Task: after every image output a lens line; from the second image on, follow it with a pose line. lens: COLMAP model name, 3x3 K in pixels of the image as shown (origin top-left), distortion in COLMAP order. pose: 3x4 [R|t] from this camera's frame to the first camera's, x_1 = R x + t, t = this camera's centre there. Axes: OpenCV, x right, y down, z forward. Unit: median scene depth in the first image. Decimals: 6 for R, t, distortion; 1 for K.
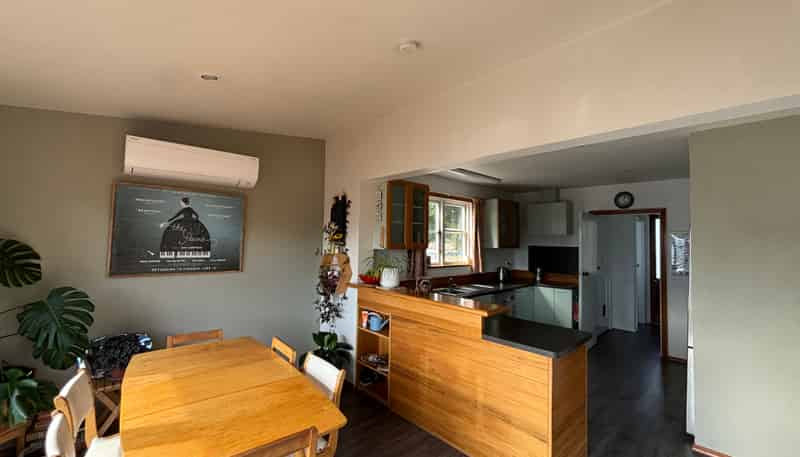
lens RADIAL K [[321.5, 0, 400.0], [0, 321.5, 228.5], [0, 0, 1]] dist [0.001348, 0.000123]
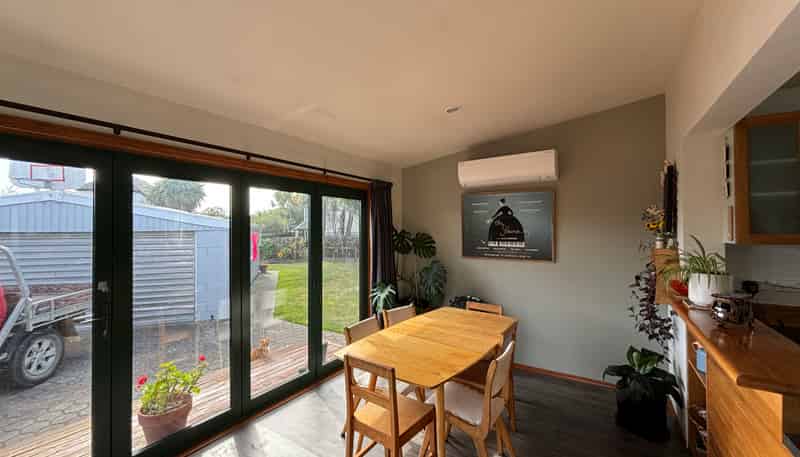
lens RADIAL K [[321.5, 0, 400.0], [0, 321.5, 228.5], [0, 0, 1]] dist [0.001348, 0.000123]
pose [[0.229132, -0.027856, -0.972997, 0.281146], [0.039857, 0.999021, -0.019215, 0.017943], [0.972579, -0.034378, 0.230018, 0.199742]]
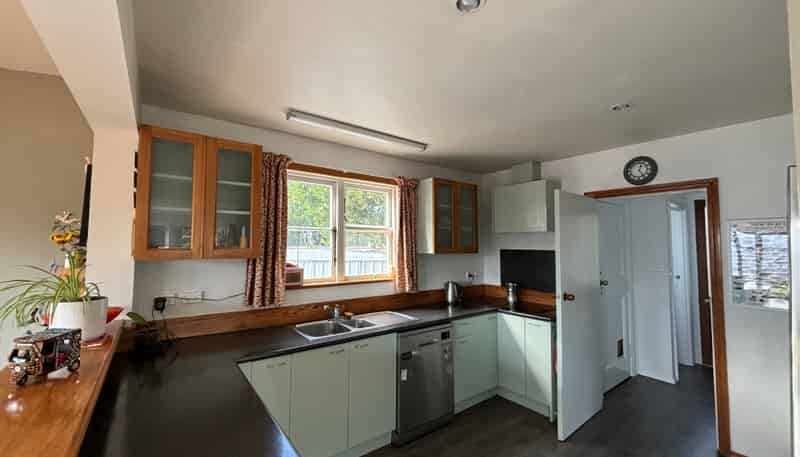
lens RADIAL K [[321.5, 0, 400.0], [0, 321.5, 228.5], [0, 0, 1]] dist [0.001348, 0.000123]
pose [[0.994145, -0.019449, -0.106289, 0.323073], [0.017668, 0.999688, -0.017674, 0.021997], [0.106600, 0.015692, 0.994178, 0.371124]]
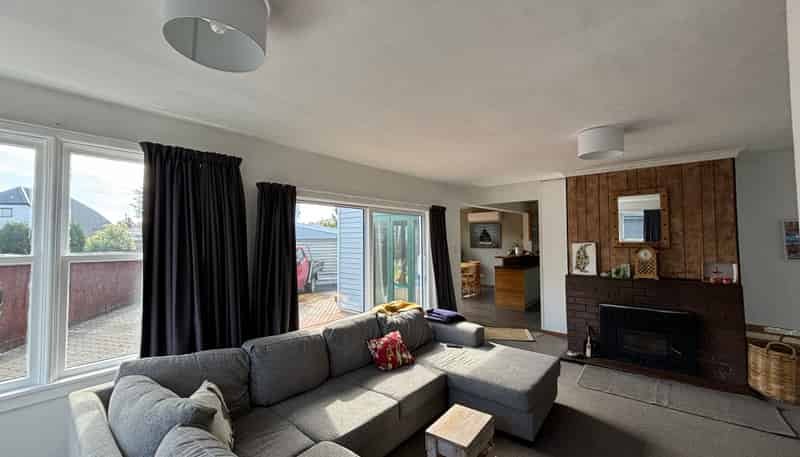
lens RADIAL K [[321.5, 0, 400.0], [0, 321.5, 228.5], [0, 0, 1]] dist [0.001348, 0.000123]
pose [[0.125654, -0.053027, -0.990656, 1.670799], [0.044519, 0.997866, -0.047766, 0.033471], [0.991075, -0.038101, 0.127747, -0.219624]]
